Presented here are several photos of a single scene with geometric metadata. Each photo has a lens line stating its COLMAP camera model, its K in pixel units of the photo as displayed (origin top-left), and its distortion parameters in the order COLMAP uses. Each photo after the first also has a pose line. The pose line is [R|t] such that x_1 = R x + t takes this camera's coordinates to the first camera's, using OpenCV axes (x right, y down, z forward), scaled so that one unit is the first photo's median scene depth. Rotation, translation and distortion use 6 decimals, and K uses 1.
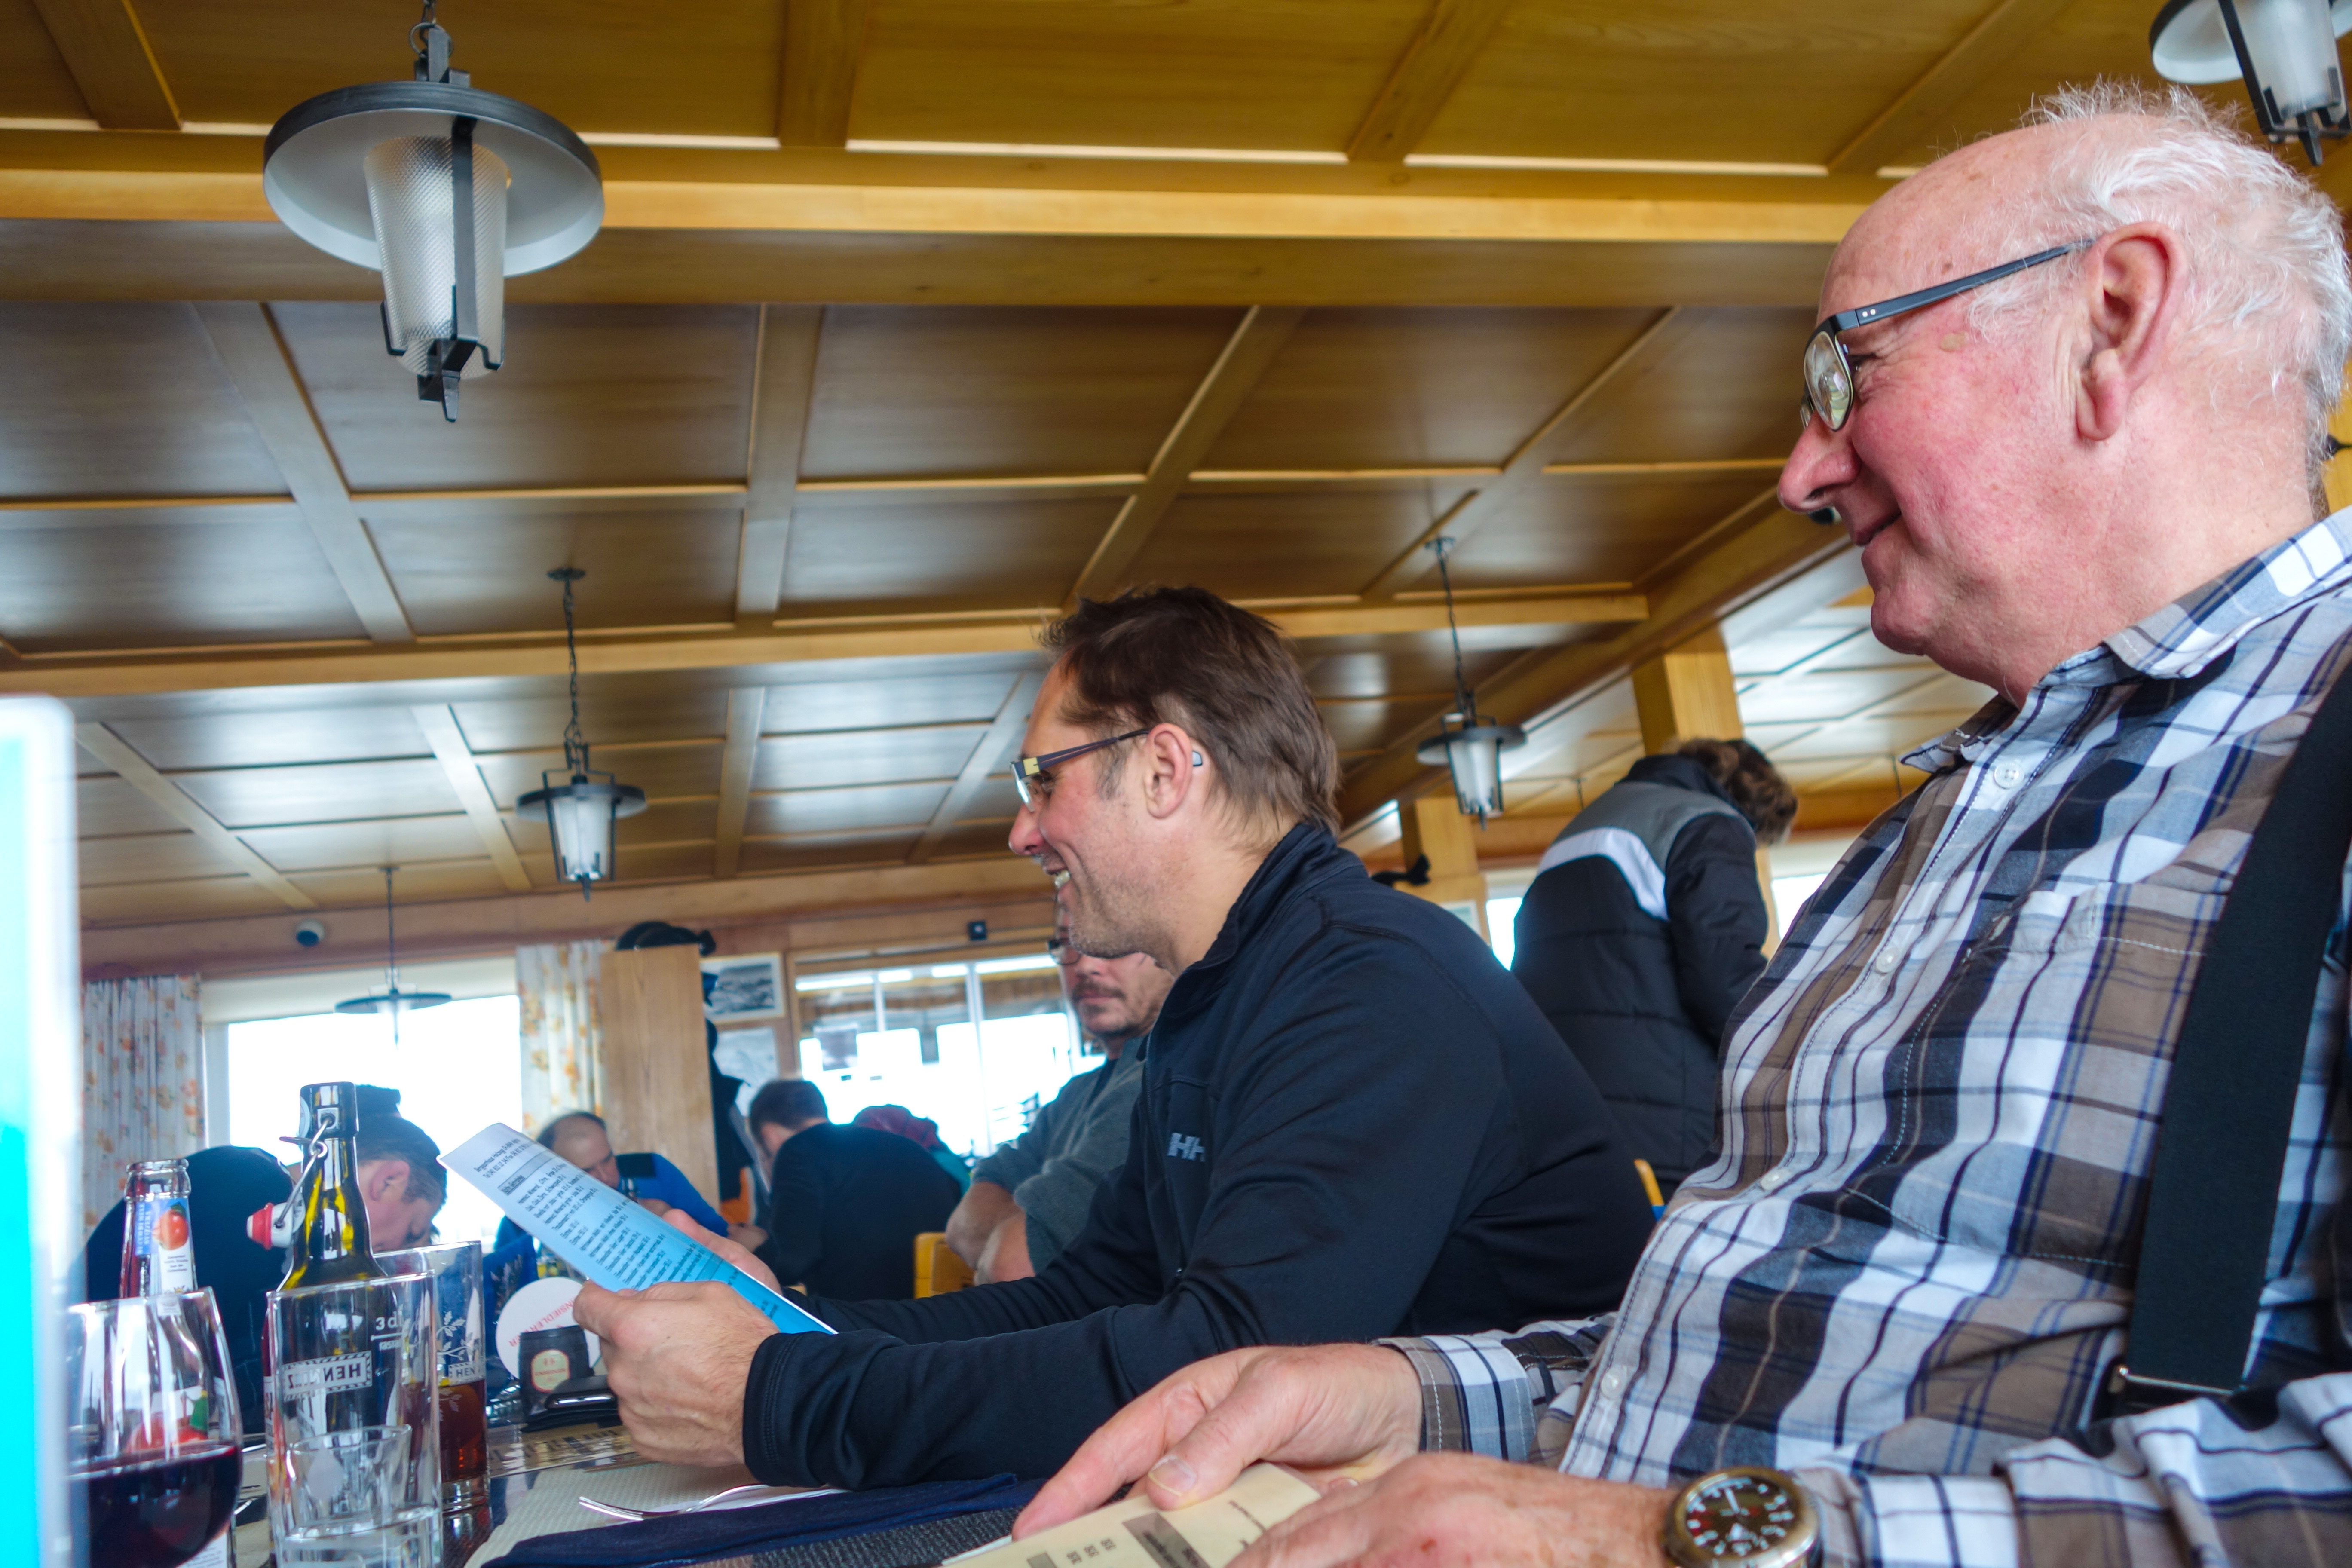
lens RADIAL K [[1815.0, 0, 1176.0], [0, 1815.0, 784.0], [0, 0, 1]] dist [-0.006576, 0.002022]
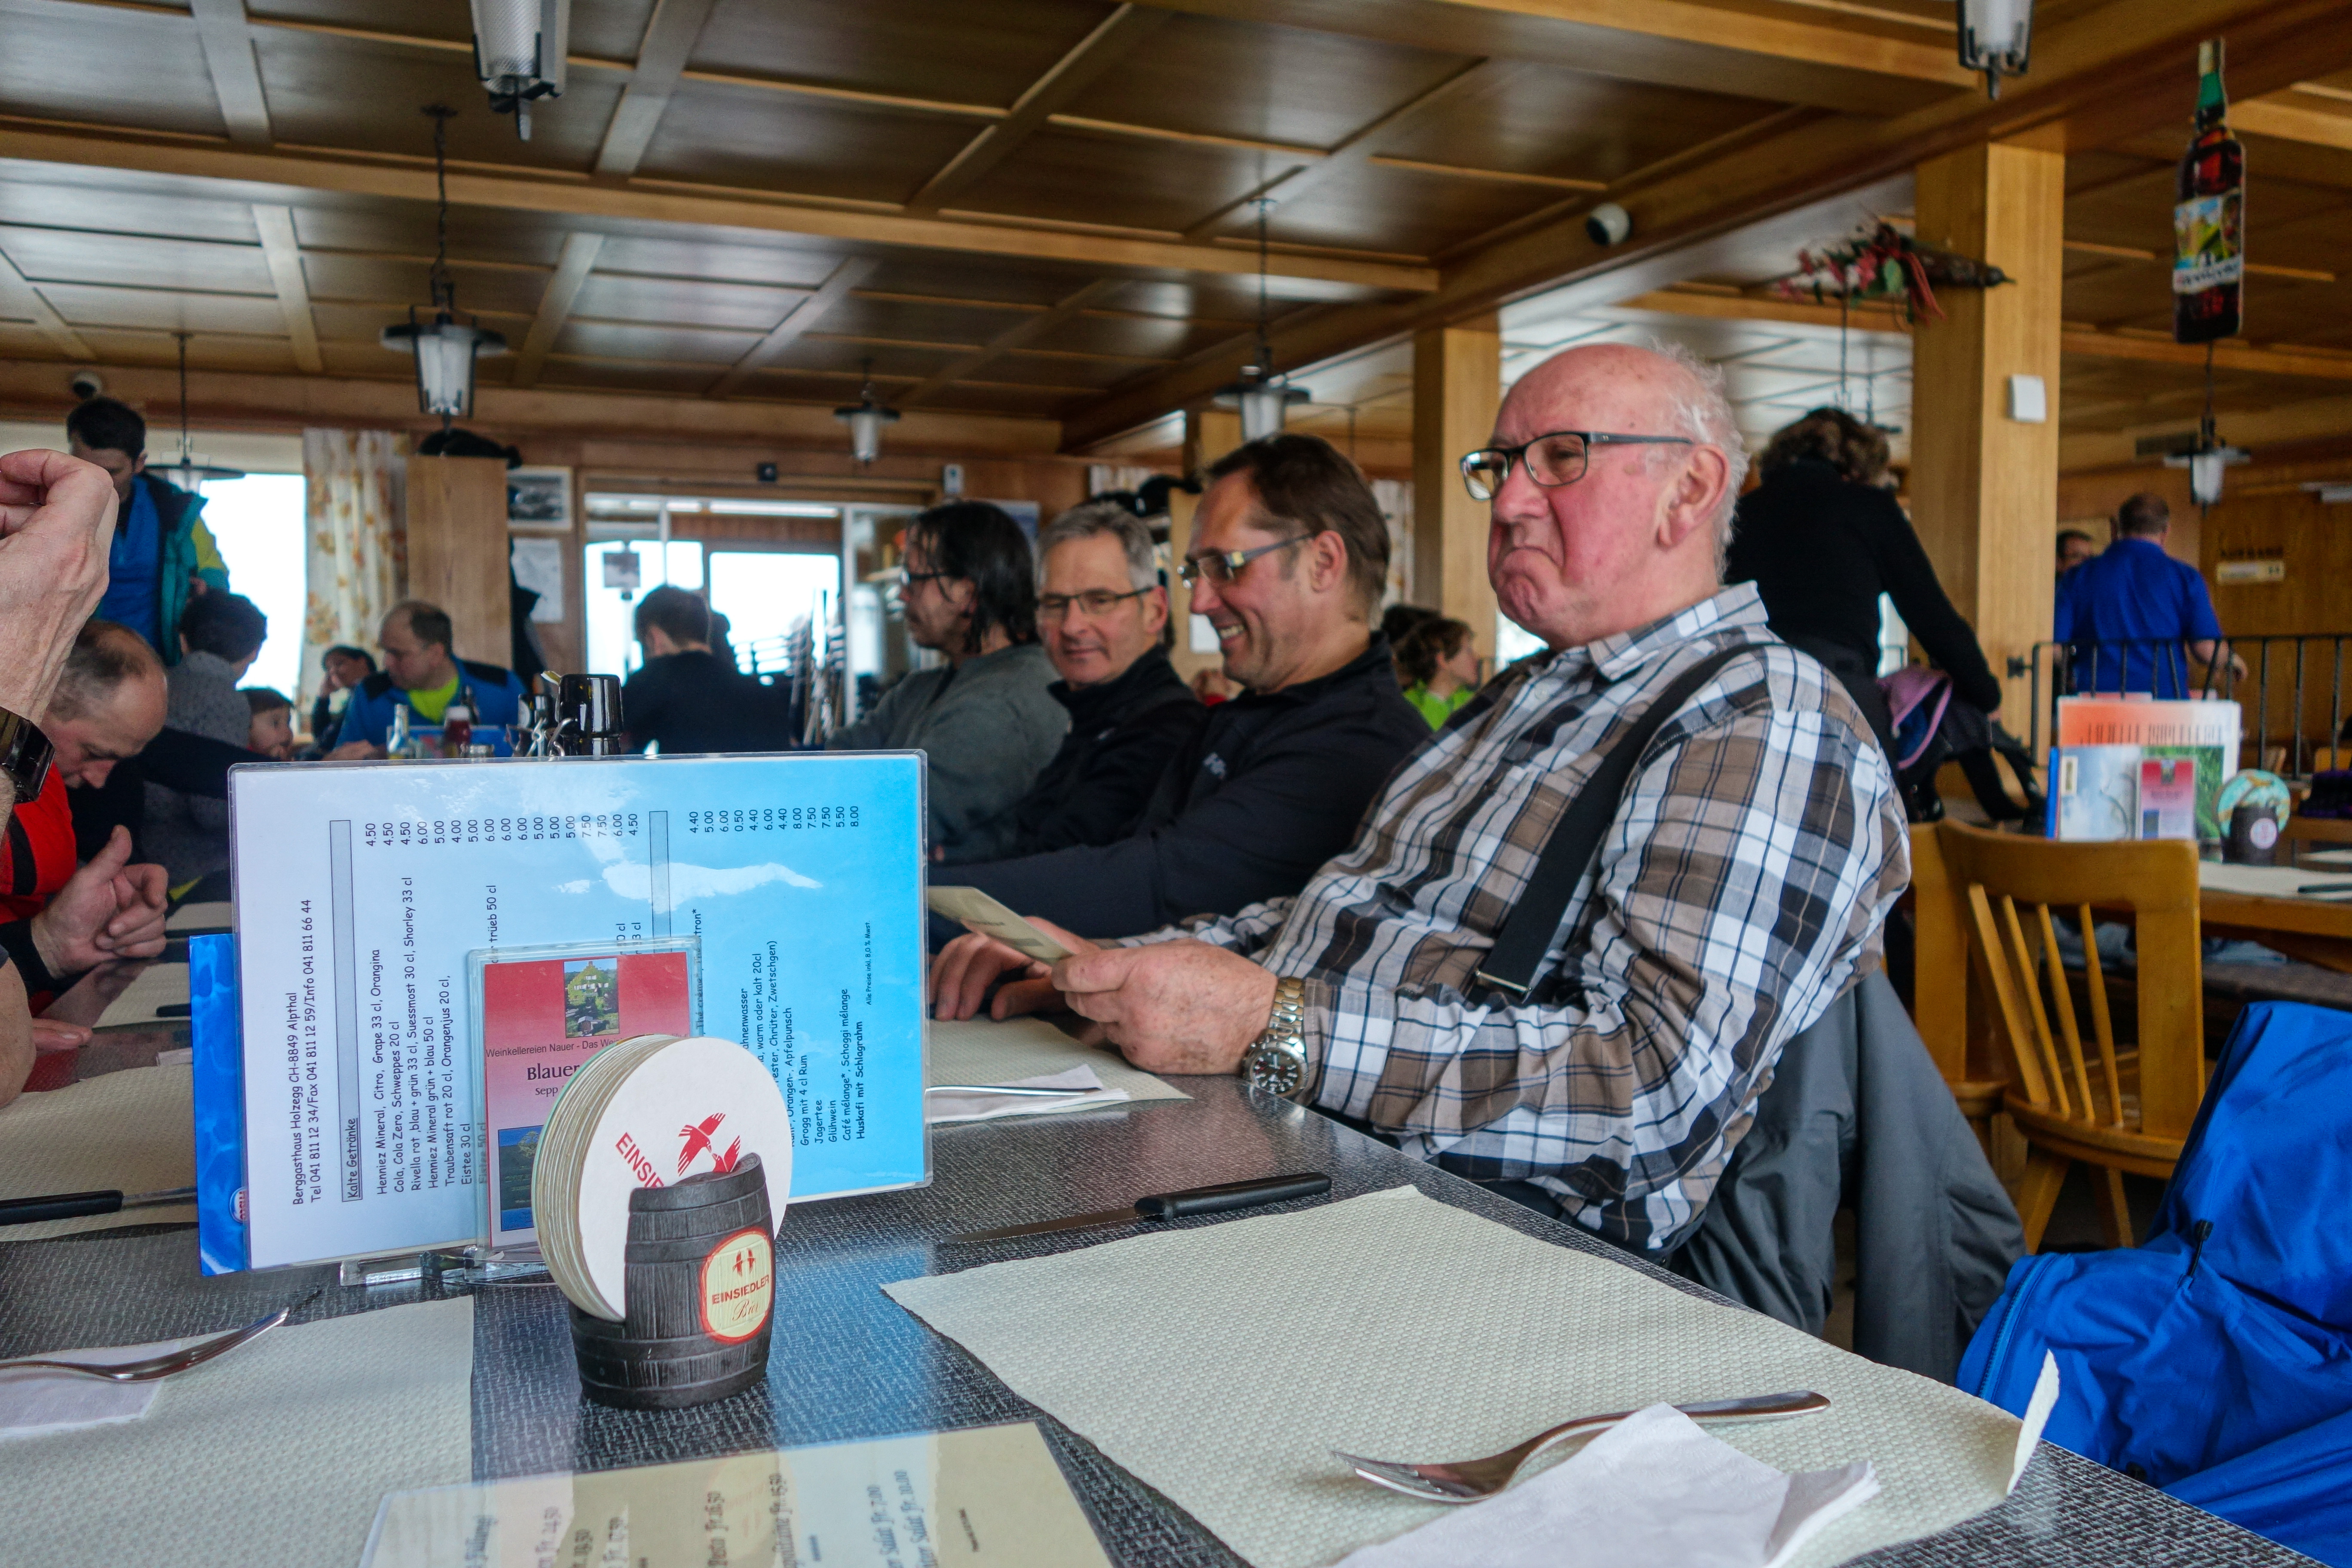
lens RADIAL K [[1815.0, 0, 1176.0], [0, 1815.0, 784.0], [0, 0, 1]] dist [-0.006576, 0.002022]
pose [[0.981806, 0.114644, 0.151374, -0.027185], [-0.148070, 0.961300, 0.232332, -0.038130], [-0.118880, -0.250519, 0.960785, -0.110880]]
